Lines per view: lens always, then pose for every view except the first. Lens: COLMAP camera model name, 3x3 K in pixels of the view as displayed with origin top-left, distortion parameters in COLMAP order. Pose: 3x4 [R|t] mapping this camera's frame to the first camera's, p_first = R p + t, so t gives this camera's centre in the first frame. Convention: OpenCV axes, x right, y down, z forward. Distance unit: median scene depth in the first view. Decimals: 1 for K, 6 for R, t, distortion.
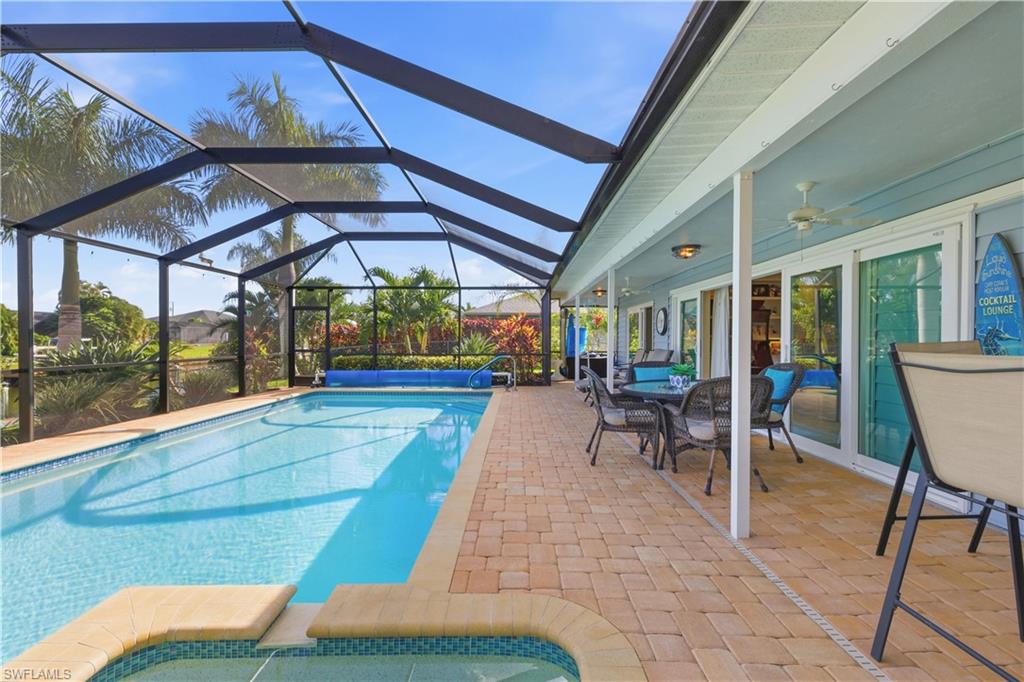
lens RADIAL K [[427.7, 0, 512.0], [0, 427.7, 341.0], [0, 0, 1]] dist [0.001472, -0.000143]
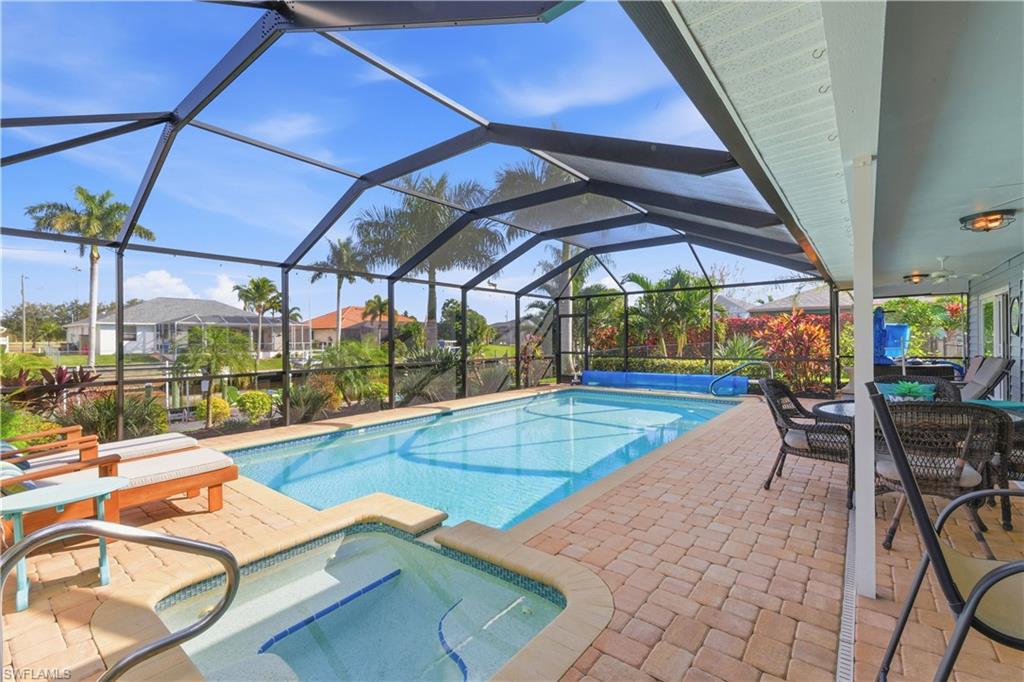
lens RADIAL K [[433.3, 0, 514.8], [0, 433.3, 339.1], [0, 0, 1]] dist [0.000442, -0.000124]
pose [[0.796940, -0.009642, -0.603982, 0.130909], [0.007795, 0.999954, -0.005677, -0.010551], [0.604009, -0.000183, 0.796978, -0.021642]]
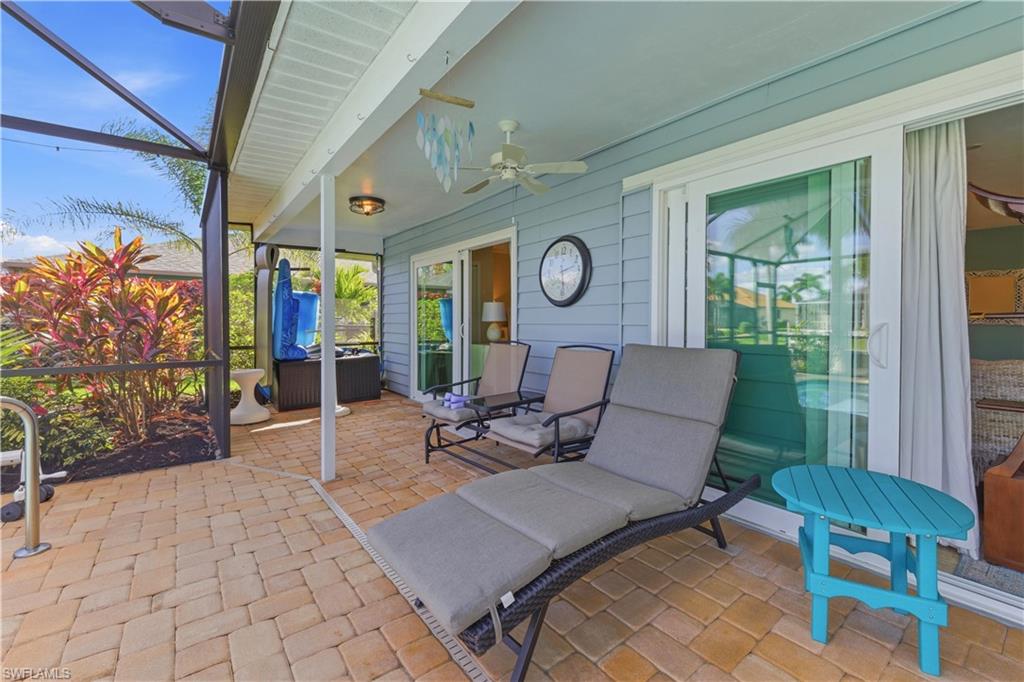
lens RADIAL K [[439.9, 0, 513.1], [0, 439.9, 334.2], [0, 0, 1]] dist [0.001621, 0.000290]
pose [[0.788439, -0.012829, 0.614979, 0.068590], [0.004345, 0.999874, 0.015288, 0.007685], [-0.615097, -0.009382, 0.788396, 0.748404]]
